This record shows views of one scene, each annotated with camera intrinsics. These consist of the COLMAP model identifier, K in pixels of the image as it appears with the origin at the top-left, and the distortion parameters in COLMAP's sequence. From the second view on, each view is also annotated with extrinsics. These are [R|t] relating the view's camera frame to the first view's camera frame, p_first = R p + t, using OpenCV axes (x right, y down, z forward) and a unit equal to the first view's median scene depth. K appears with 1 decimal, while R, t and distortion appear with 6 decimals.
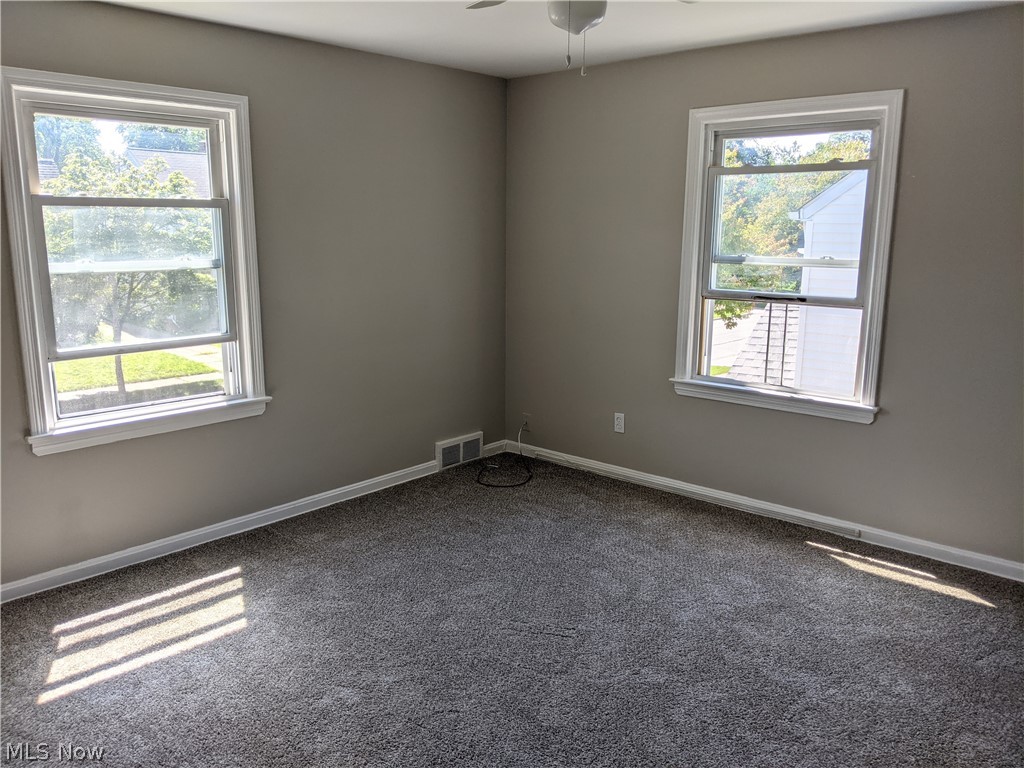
lens RADIAL K [[826.7, 0, 517.5], [0, 826.7, 385.1], [0, 0, 1]] dist [0.081065, -0.120593]
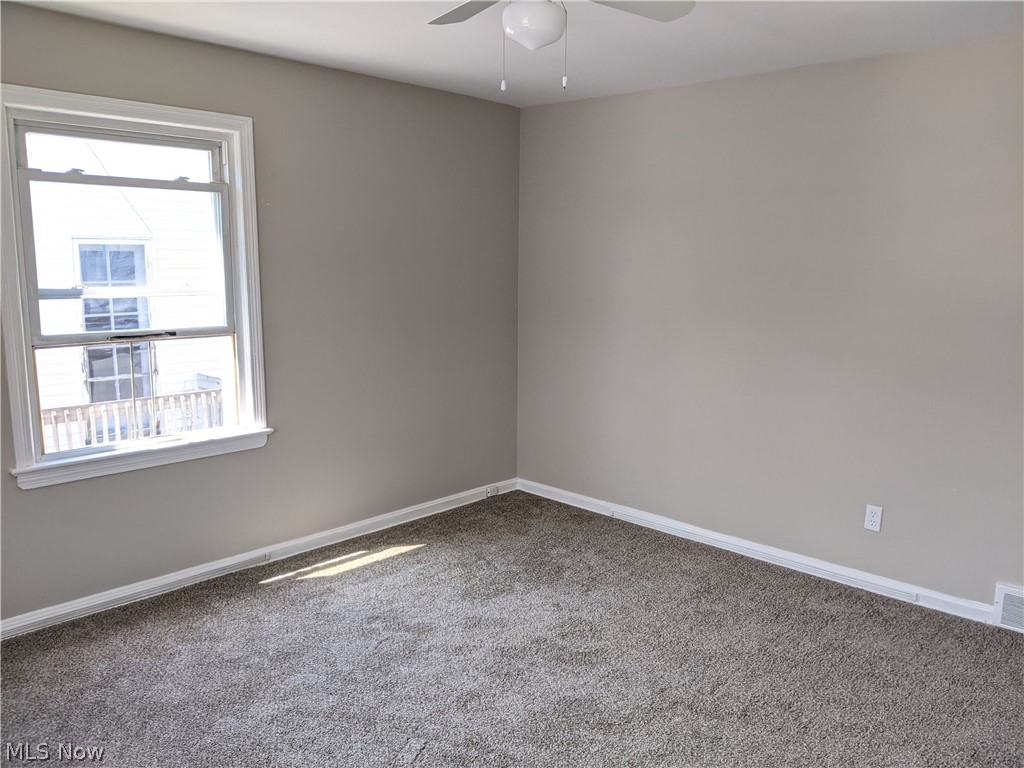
lens RADIAL K [[826.7, 0, 517.5], [0, 826.7, 385.1], [0, 0, 1]] dist [0.081065, -0.120593]
pose [[0.028903, -0.164866, 0.985892, -0.571943], [0.181354, 0.970801, 0.157025, -0.132664], [-0.982993, 0.174257, 0.057958, 0.652948]]
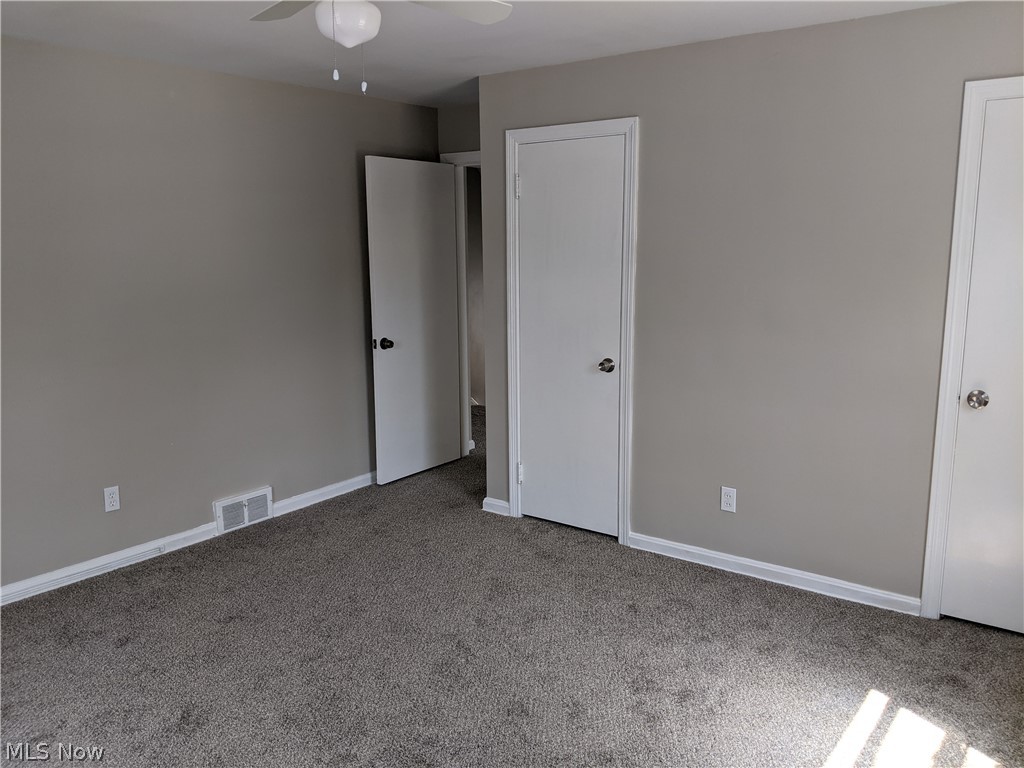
lens RADIAL K [[826.7, 0, 517.5], [0, 826.7, 385.1], [0, 0, 1]] dist [0.081065, -0.120593]
pose [[-0.997576, 0.011593, -0.068616, -0.029801], [-0.014014, 0.932353, 0.361277, -0.259635], [0.068162, 0.361363, -0.929931, 1.275013]]
